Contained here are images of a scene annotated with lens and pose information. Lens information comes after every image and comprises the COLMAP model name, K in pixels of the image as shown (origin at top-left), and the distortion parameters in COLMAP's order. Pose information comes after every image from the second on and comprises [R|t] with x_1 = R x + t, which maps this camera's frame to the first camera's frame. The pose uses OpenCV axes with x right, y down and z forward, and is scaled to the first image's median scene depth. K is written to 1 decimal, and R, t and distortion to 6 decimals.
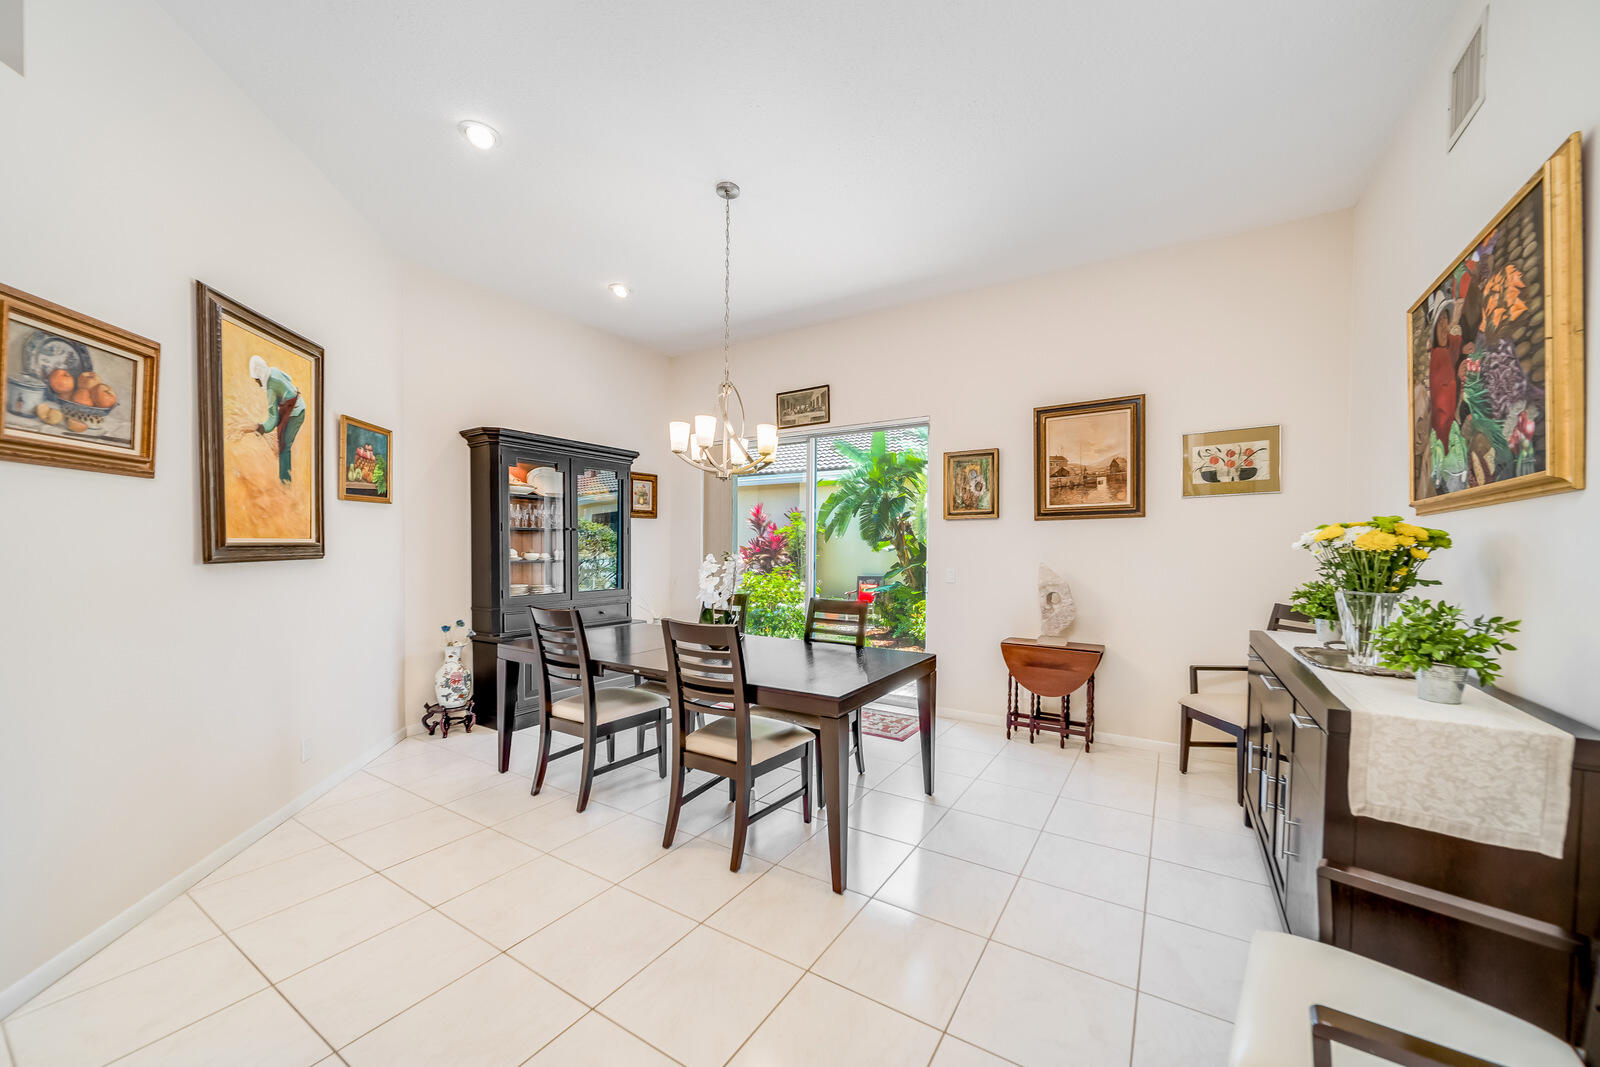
lens RADIAL K [[593.7, 0, 823.2], [0, 593.7, 558.2], [0, 0, 1]] dist [0.001420, 0.004927]
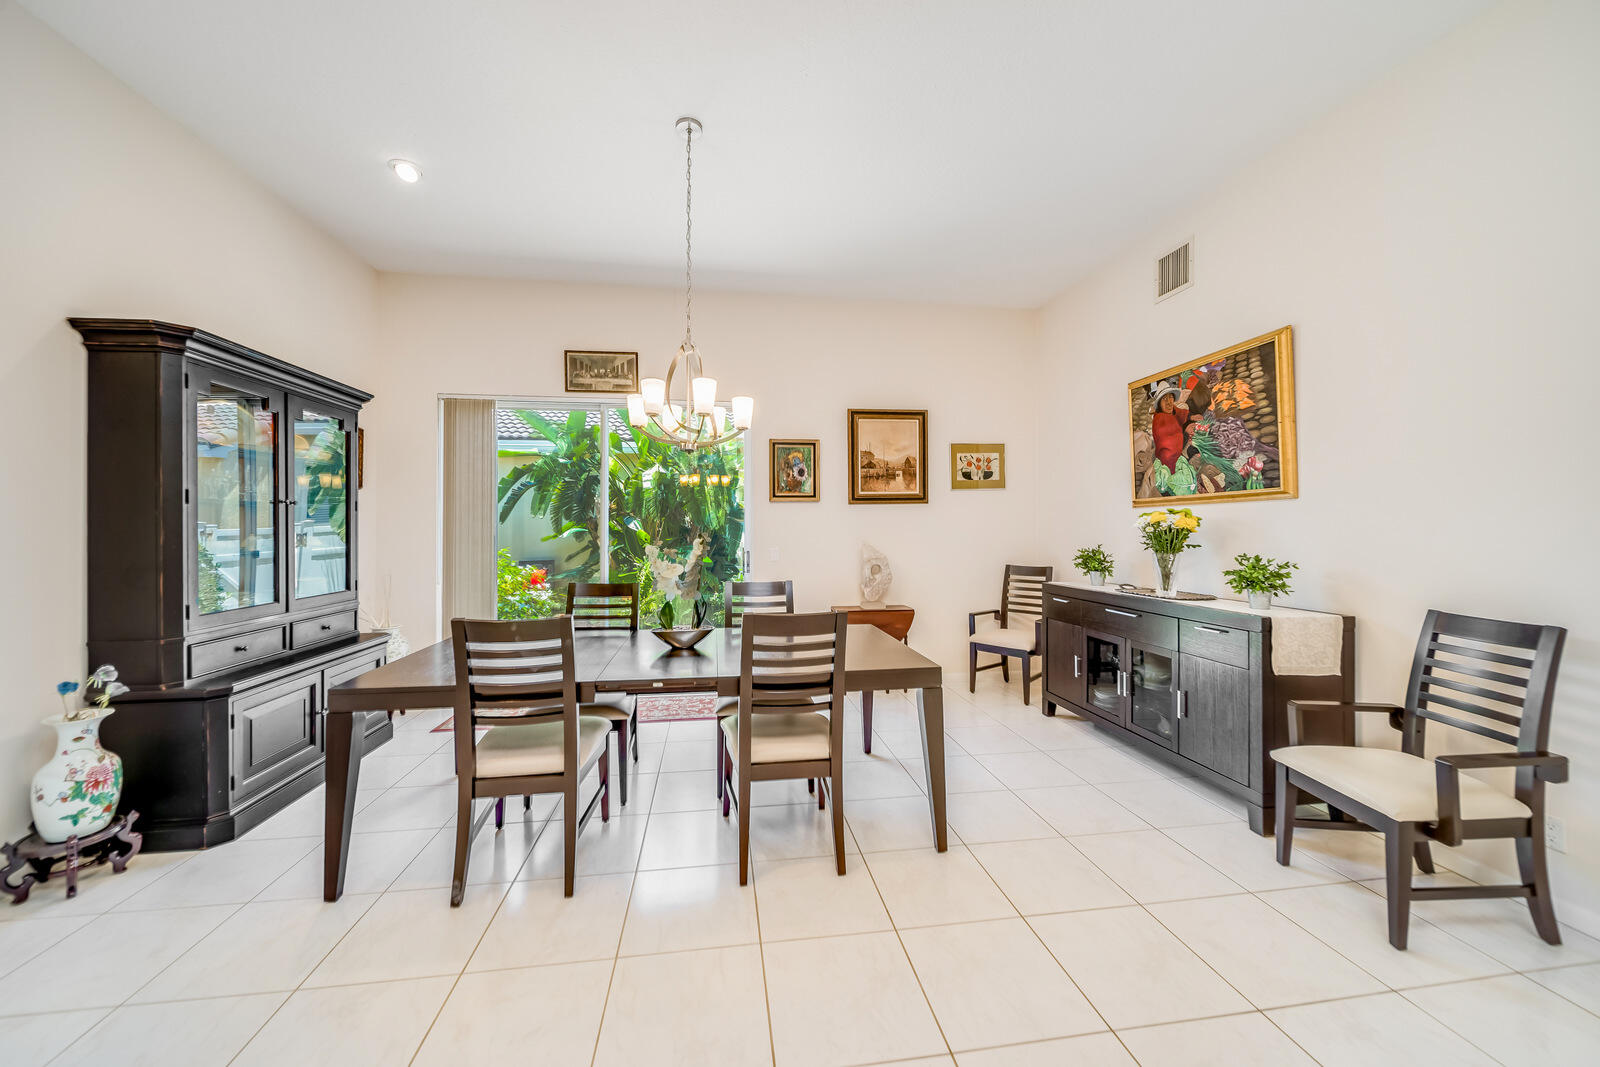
lens RADIAL K [[573.2, 0, 793.5], [0, 573.2, 529.6], [0, 0, 1]] dist [-0.000117, 0.000106]
pose [[0.774488, -0.008377, 0.632533, -0.476479], [0.016626, 0.999836, -0.007116, -0.007593], [-0.632370, 0.016028, 0.774501, 0.206519]]
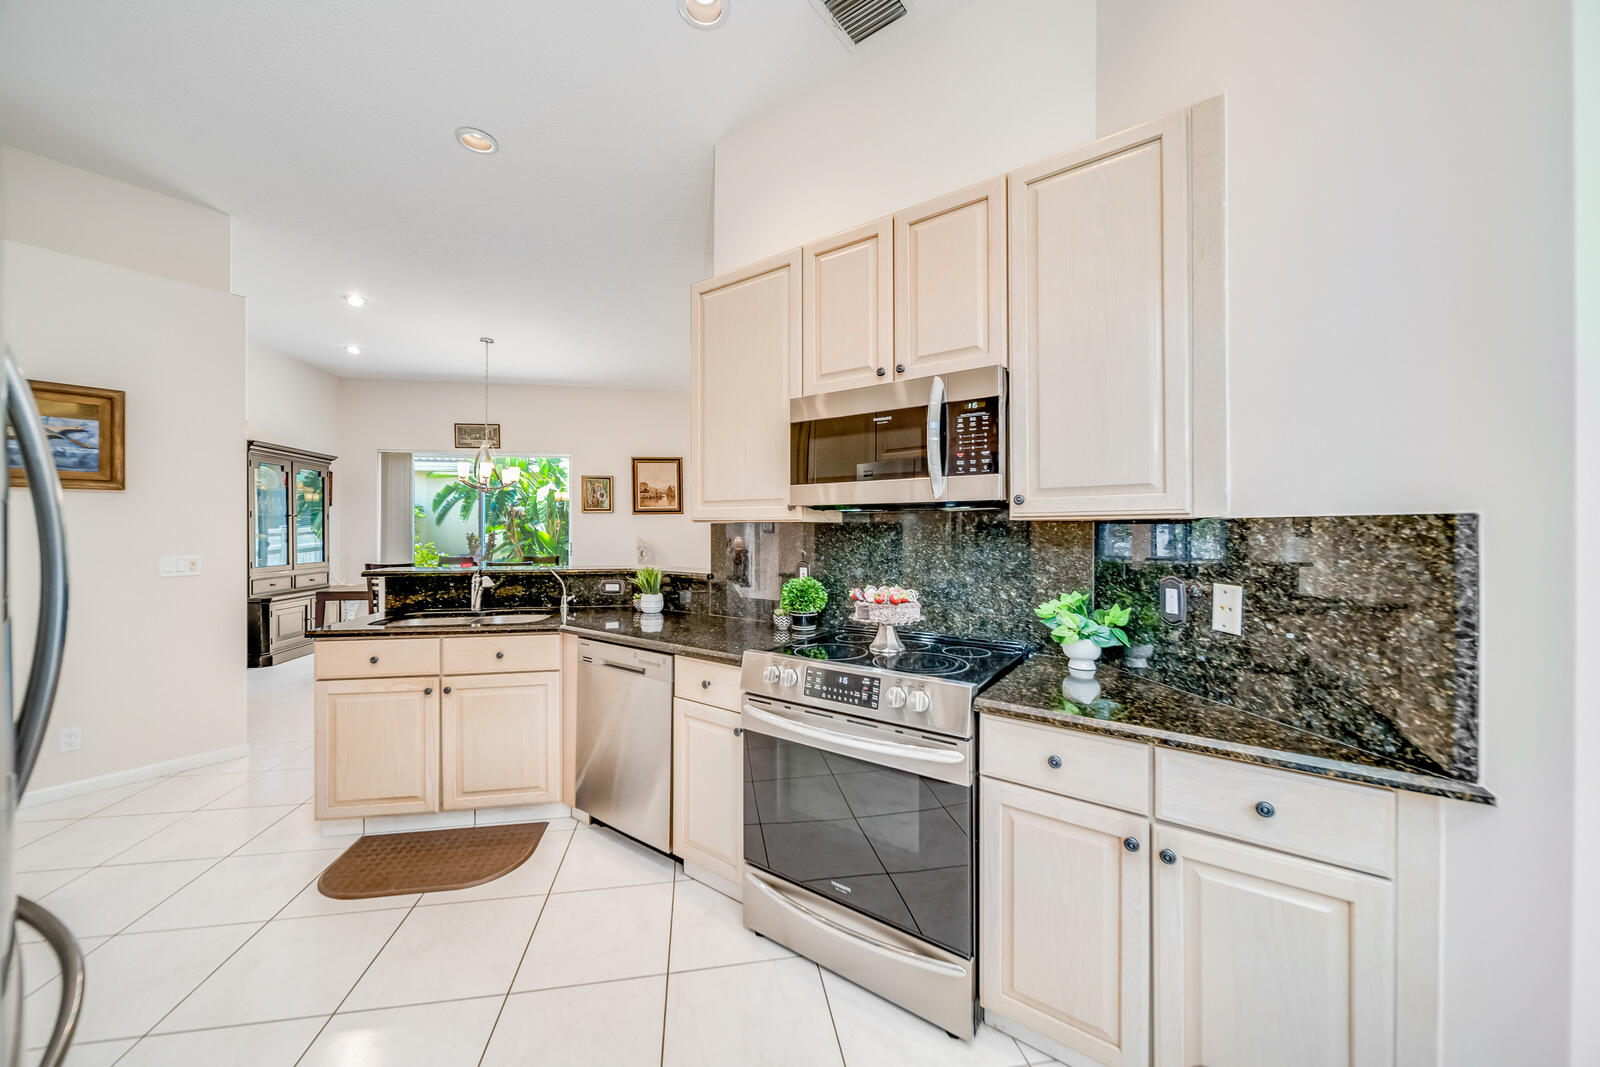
lens RADIAL K [[573.2, 0, 793.5], [0, 573.2, 529.6], [0, 0, 1]] dist [-0.000117, 0.000106]
pose [[0.757838, -0.006125, 0.652414, -0.501842], [0.016106, 0.999827, -0.009322, 0.012722], [-0.652244, 0.017572, 0.757805, -0.819418]]
